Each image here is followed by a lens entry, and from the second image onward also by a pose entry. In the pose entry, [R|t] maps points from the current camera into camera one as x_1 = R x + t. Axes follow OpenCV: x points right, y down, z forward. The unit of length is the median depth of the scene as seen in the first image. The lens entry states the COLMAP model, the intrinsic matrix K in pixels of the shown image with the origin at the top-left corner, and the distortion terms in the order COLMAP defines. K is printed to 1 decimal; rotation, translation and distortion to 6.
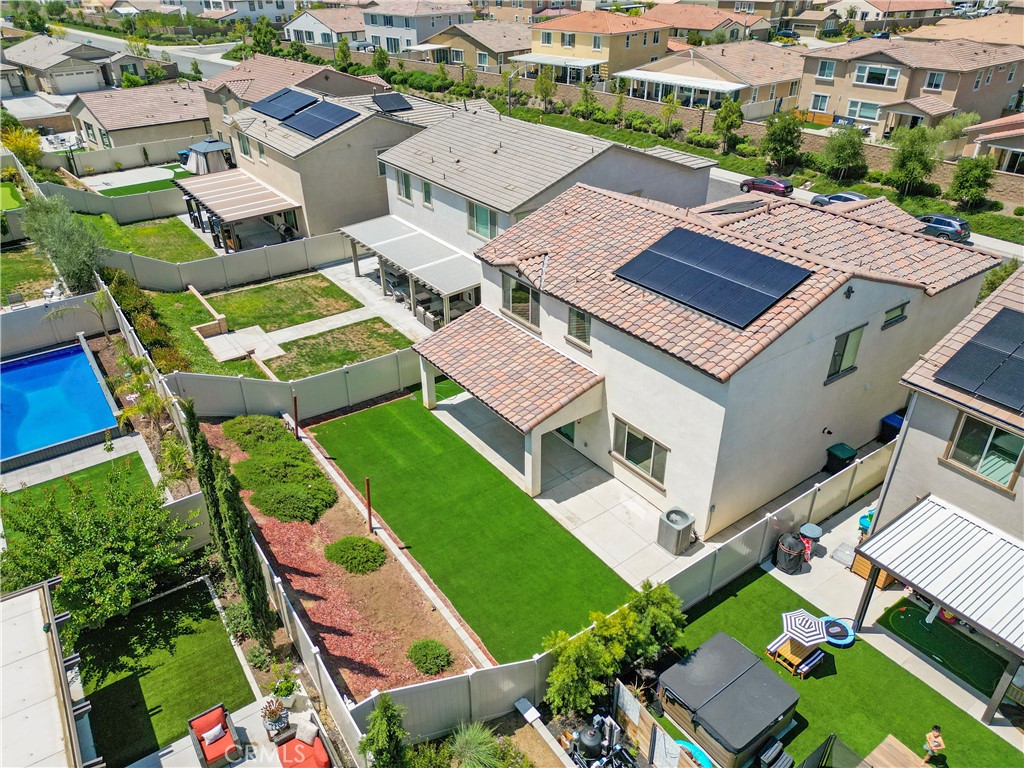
lens RADIAL K [[730.0, 0, 505.9], [0, 730.0, 380.5], [0, 0, 1]] dist [0.079847, -0.083861]
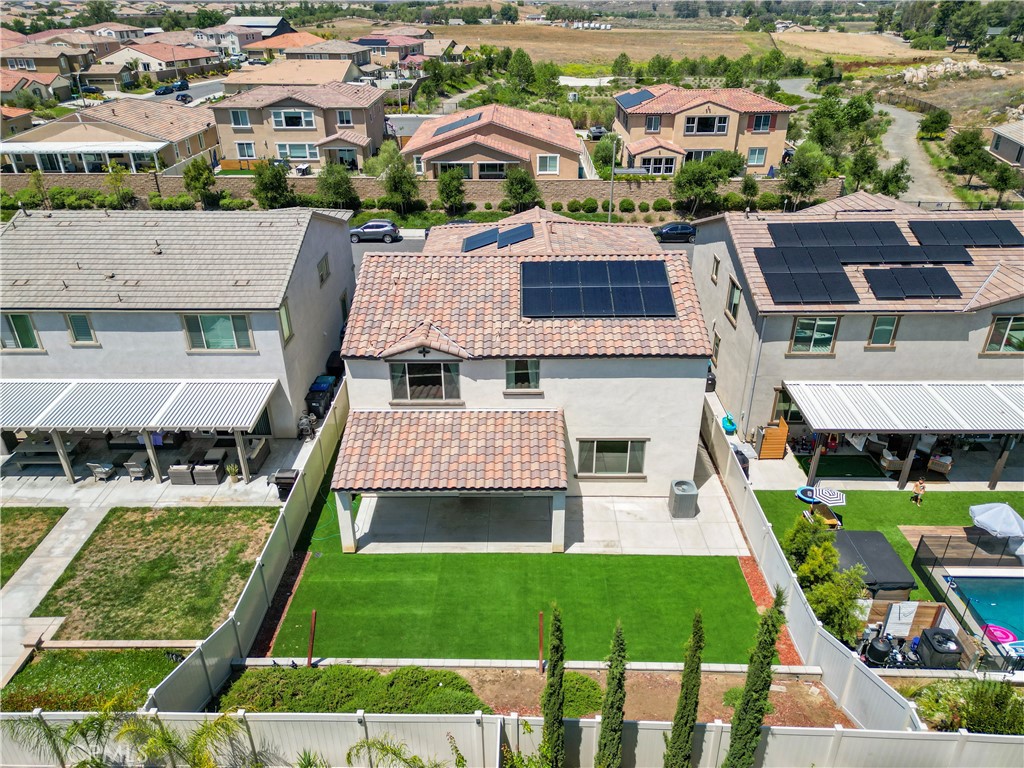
lens RADIAL K [[730.0, 0, 505.9], [0, 730.0, 380.5], [0, 0, 1]] dist [0.079847, -0.083861]
pose [[0.585341, -0.367681, 0.722625, -0.290837], [0.405770, 0.904463, 0.131522, -0.095117], [-0.701945, 0.216234, 0.678613, 0.154313]]
